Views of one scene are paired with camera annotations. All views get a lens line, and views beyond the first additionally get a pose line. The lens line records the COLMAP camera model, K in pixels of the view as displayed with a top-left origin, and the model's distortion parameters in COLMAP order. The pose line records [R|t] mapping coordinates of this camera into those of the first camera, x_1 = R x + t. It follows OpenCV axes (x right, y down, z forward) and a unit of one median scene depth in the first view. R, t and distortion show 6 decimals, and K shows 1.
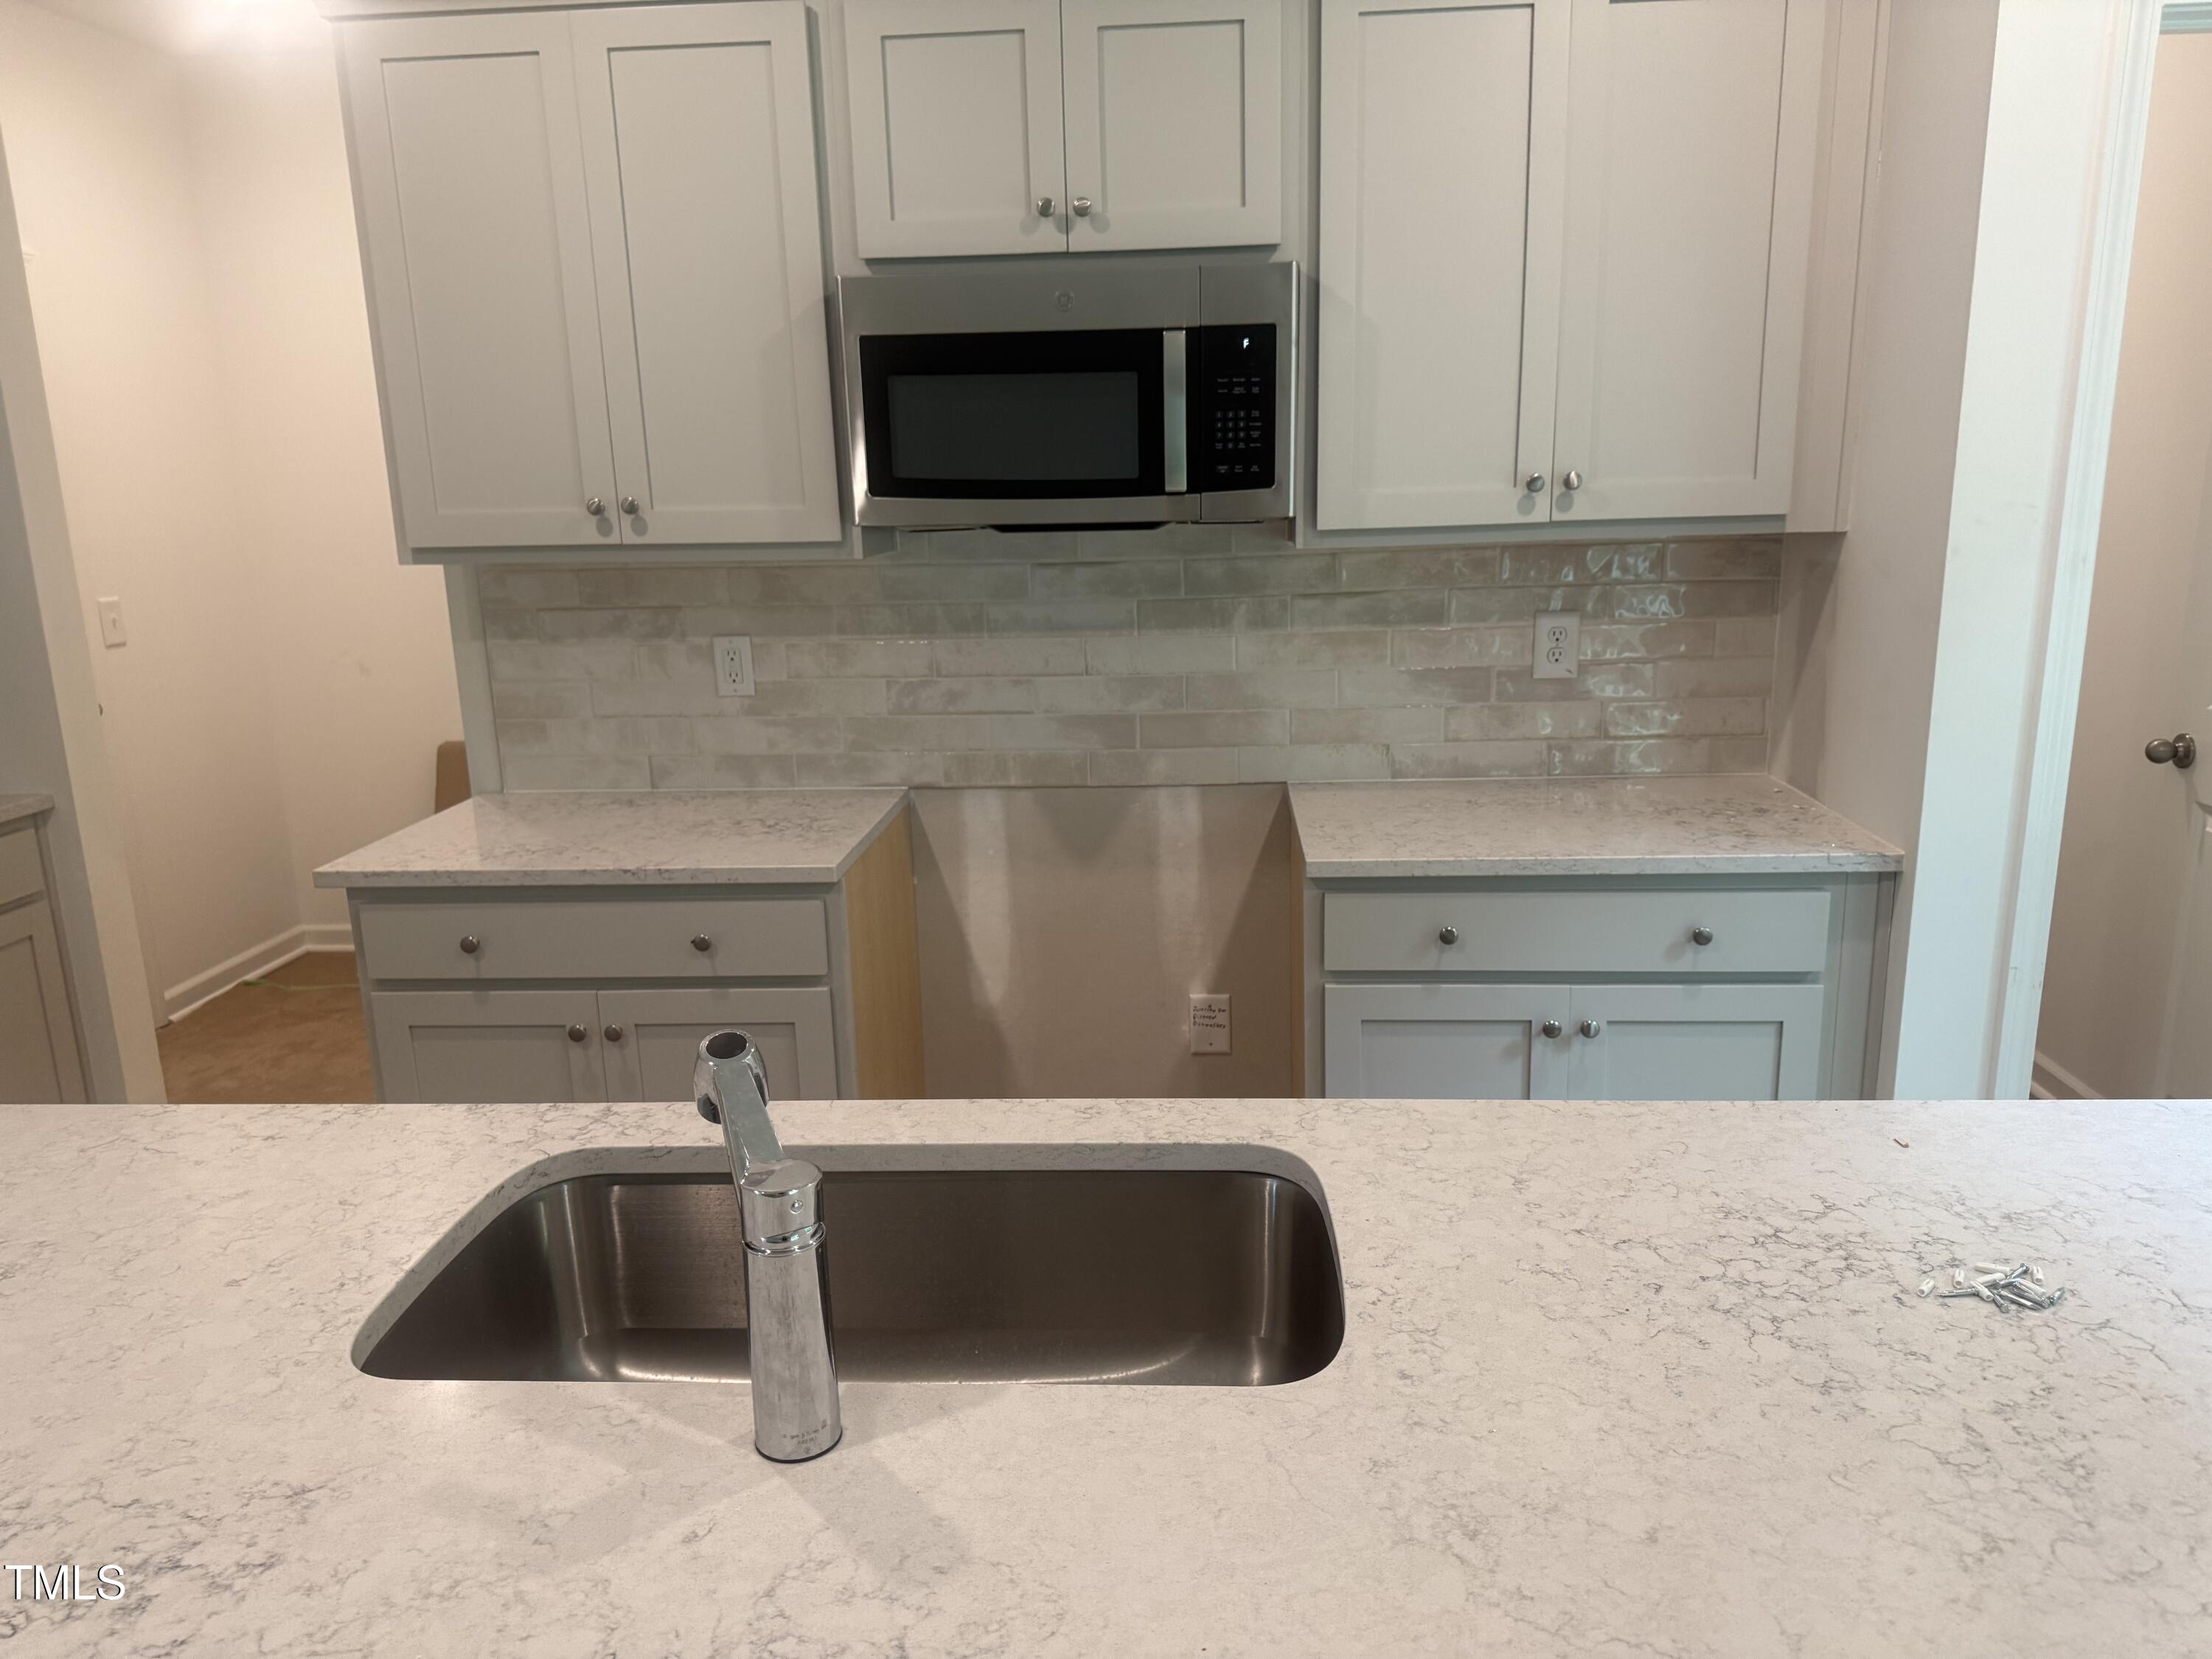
lens RADIAL K [[1546.1, 0, 1106.0], [0, 1546.1, 829.5], [0, 0, 1]] dist [0.138733, -0.166657]
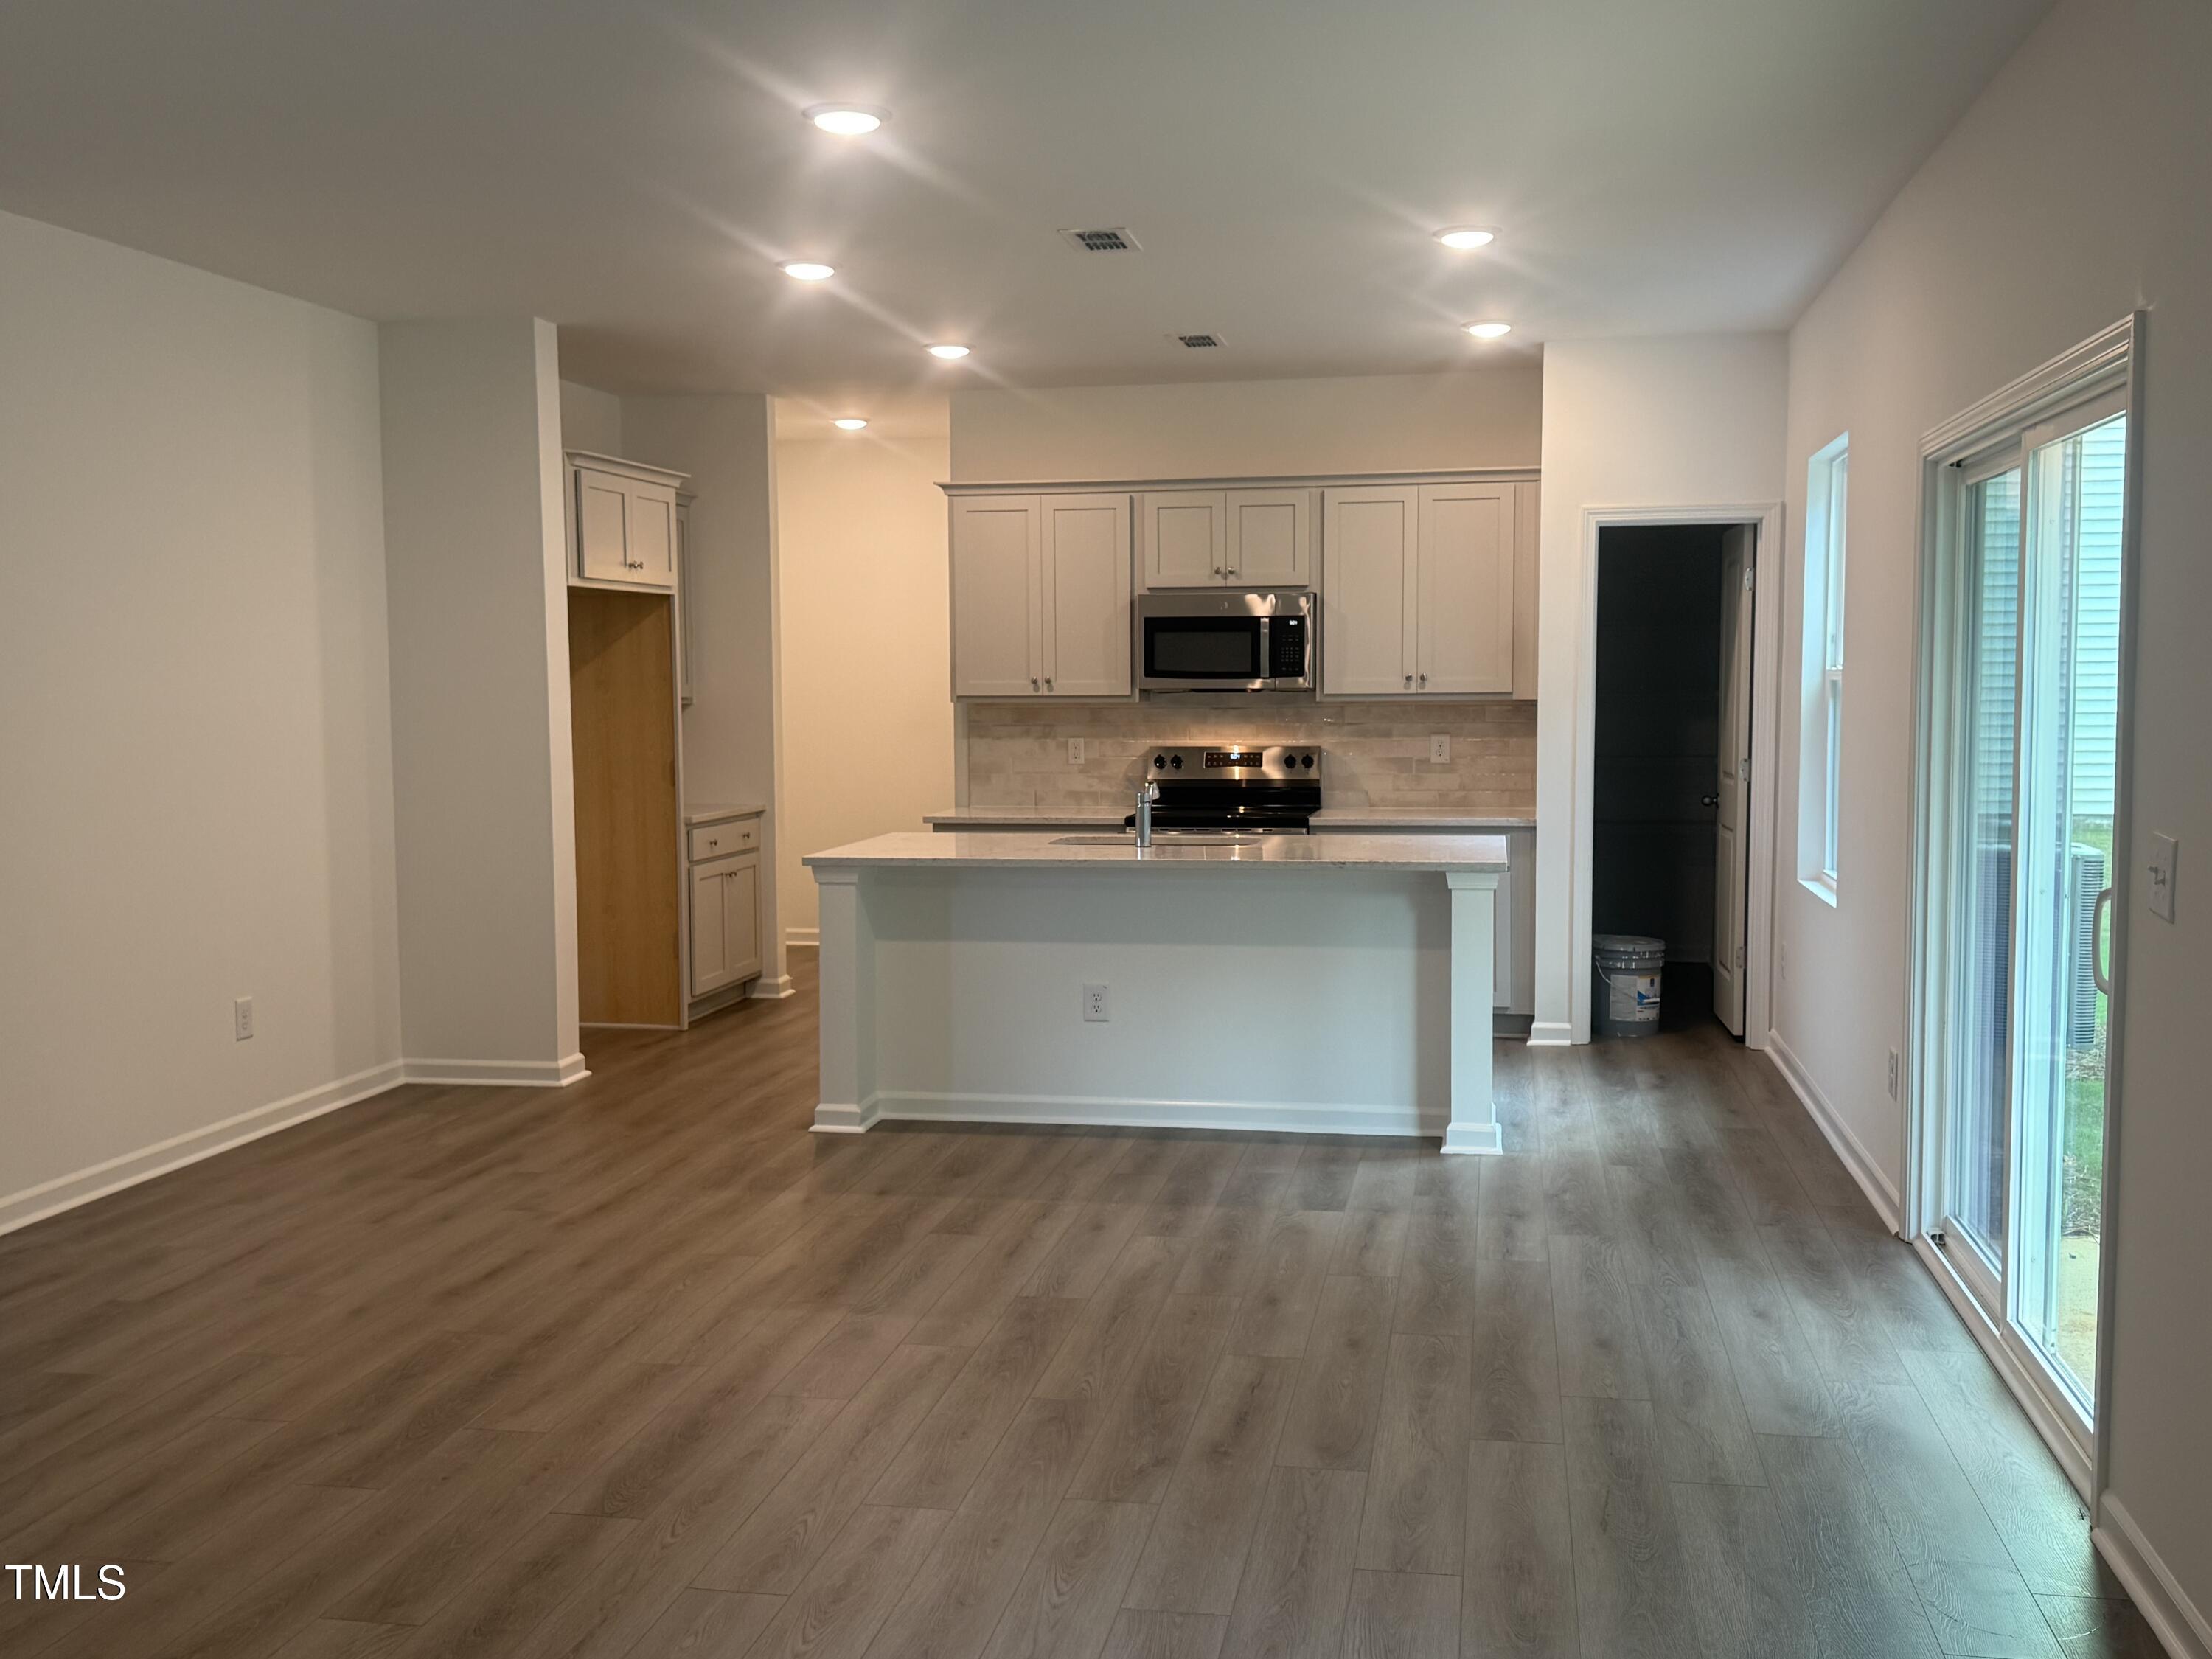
lens RADIAL K [[2074.7, 0, 1106.0], [0, 2074.7, 829.5], [0, 0, 1]] dist [0.124268, -0.002016]
pose [[0.992094, 0.028457, -0.122227, 0.195076], [-0.045947, 0.988691, -0.142757, 0.487912], [0.116783, 0.147245, 0.982182, -2.163065]]
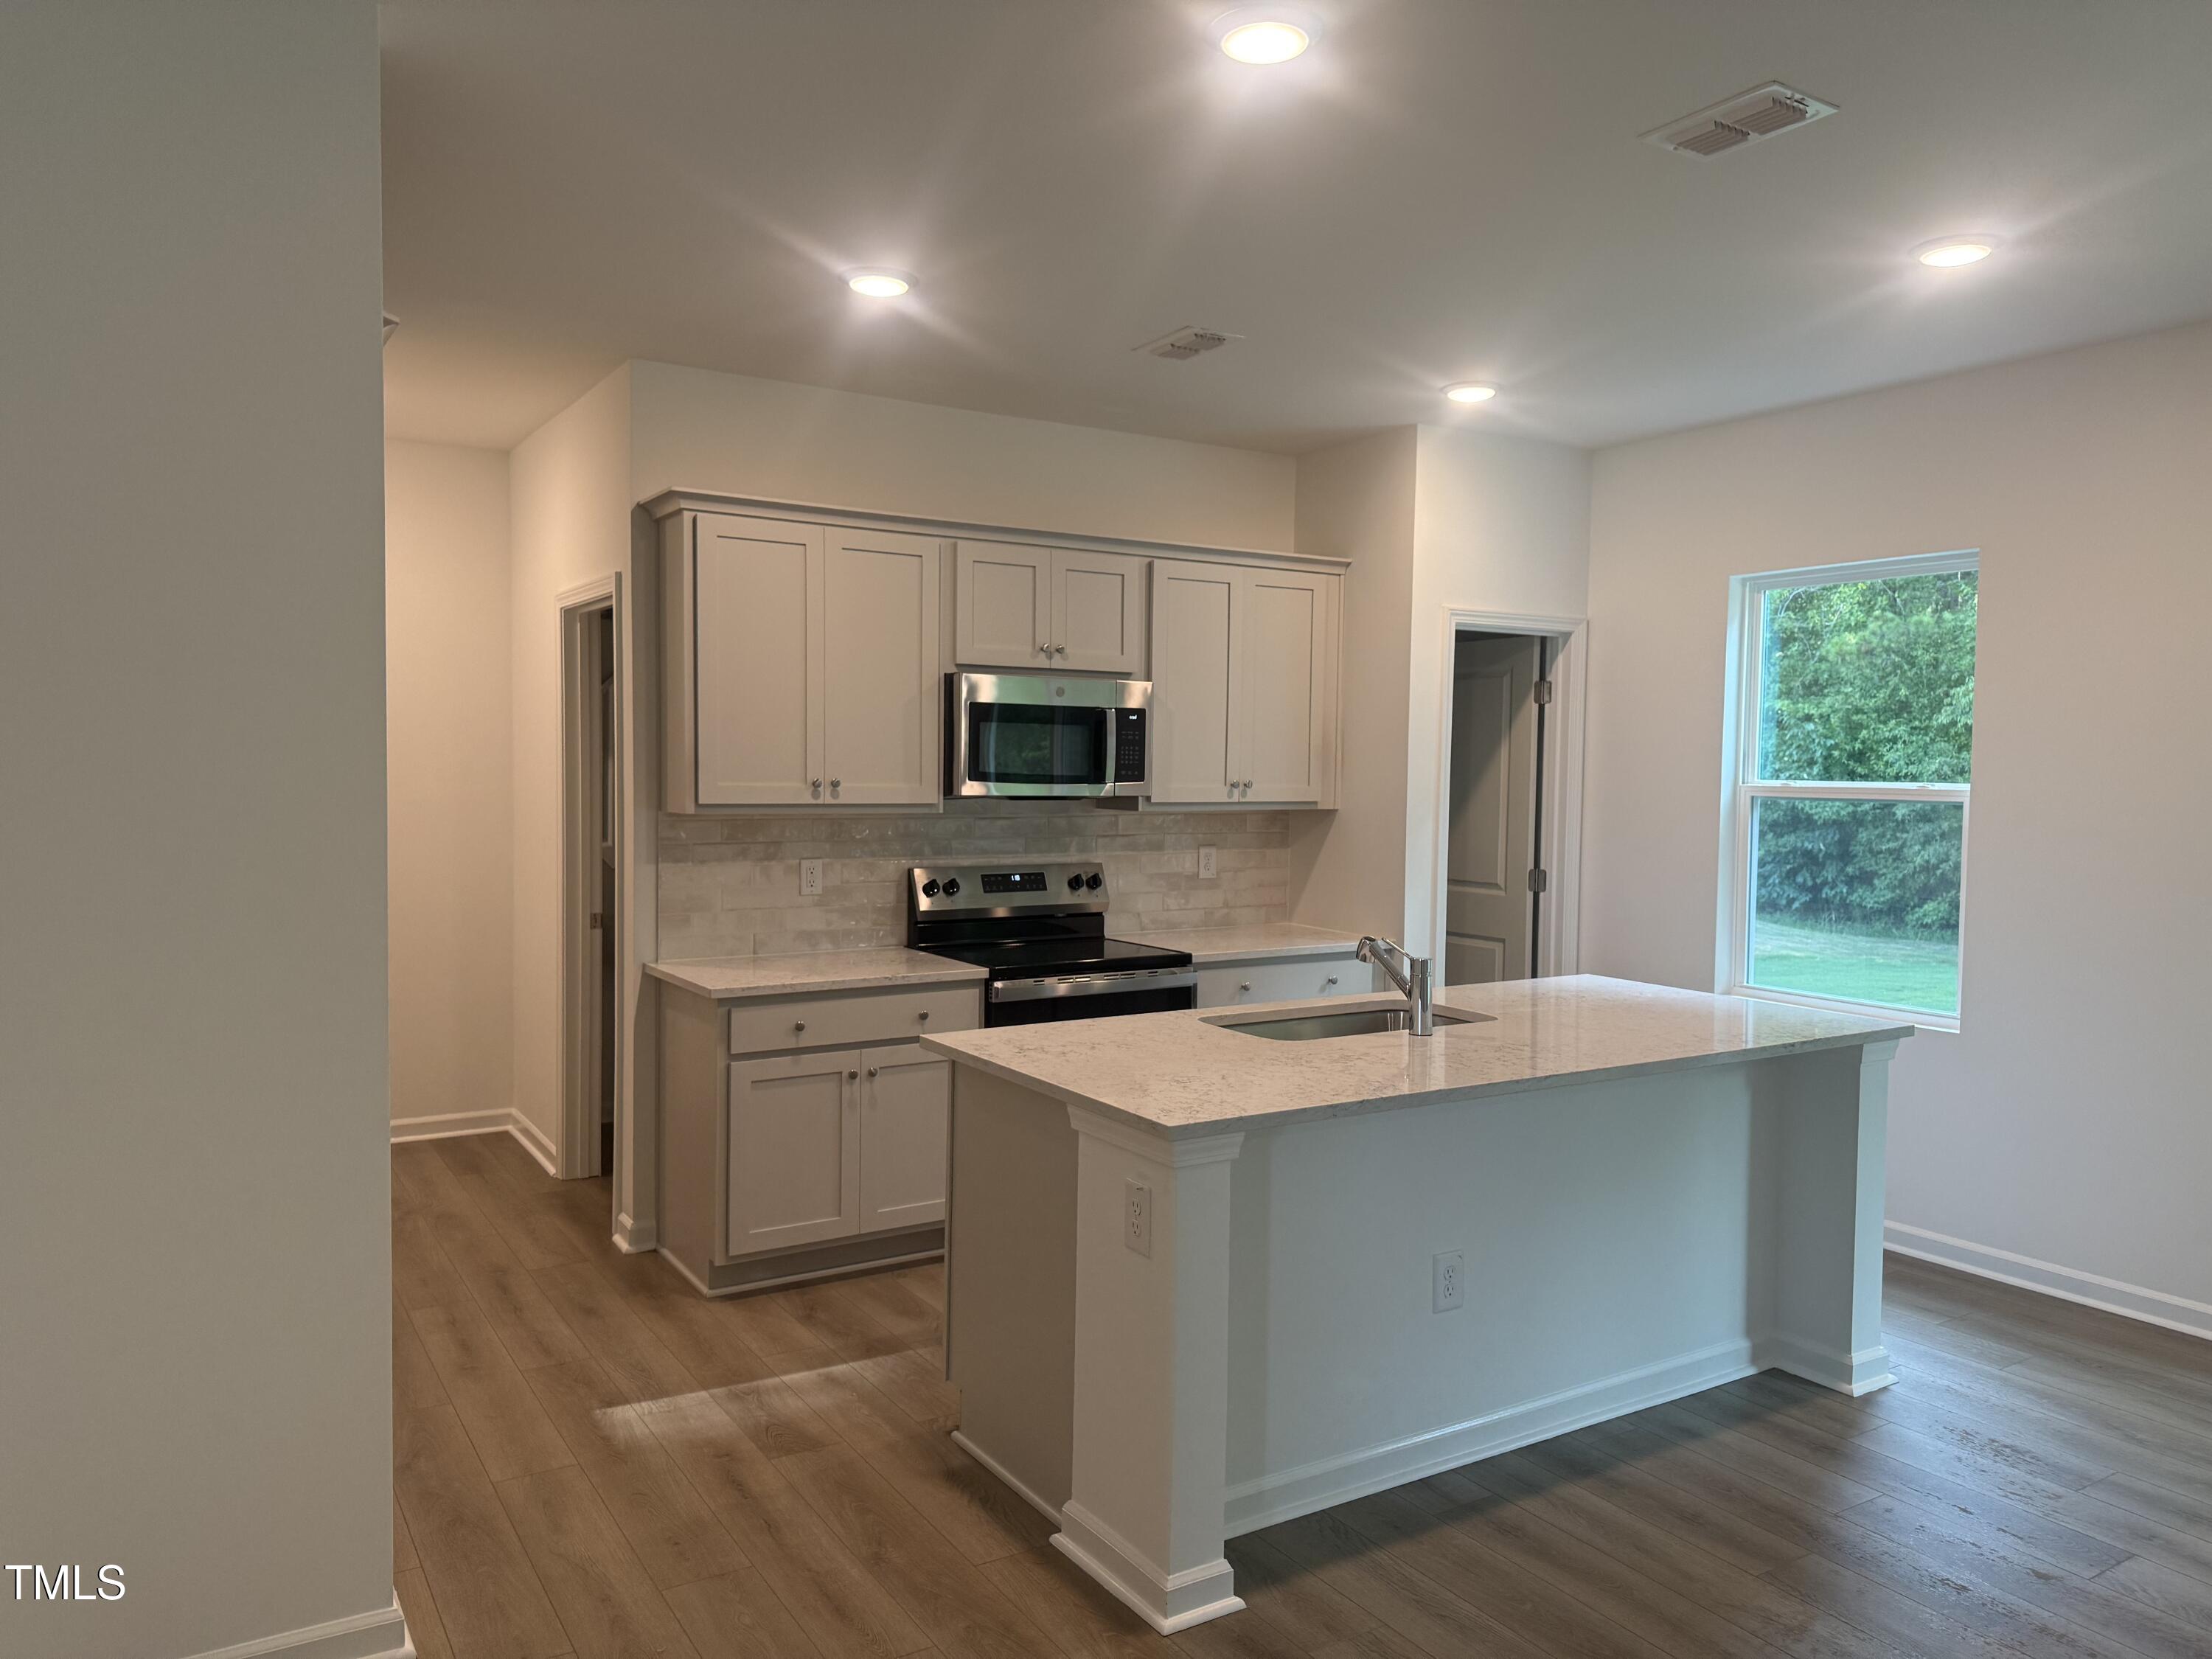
lens RADIAL K [[1546.1, 0, 1106.0], [0, 1546.1, 829.5], [0, 0, 1]] dist [0.138733, -0.166657]
pose [[0.812273, 0.010361, 0.583186, -1.075260], [0.097473, 0.983371, -0.153233, 0.147379], [-0.575076, 0.181311, 0.797755, -0.581061]]
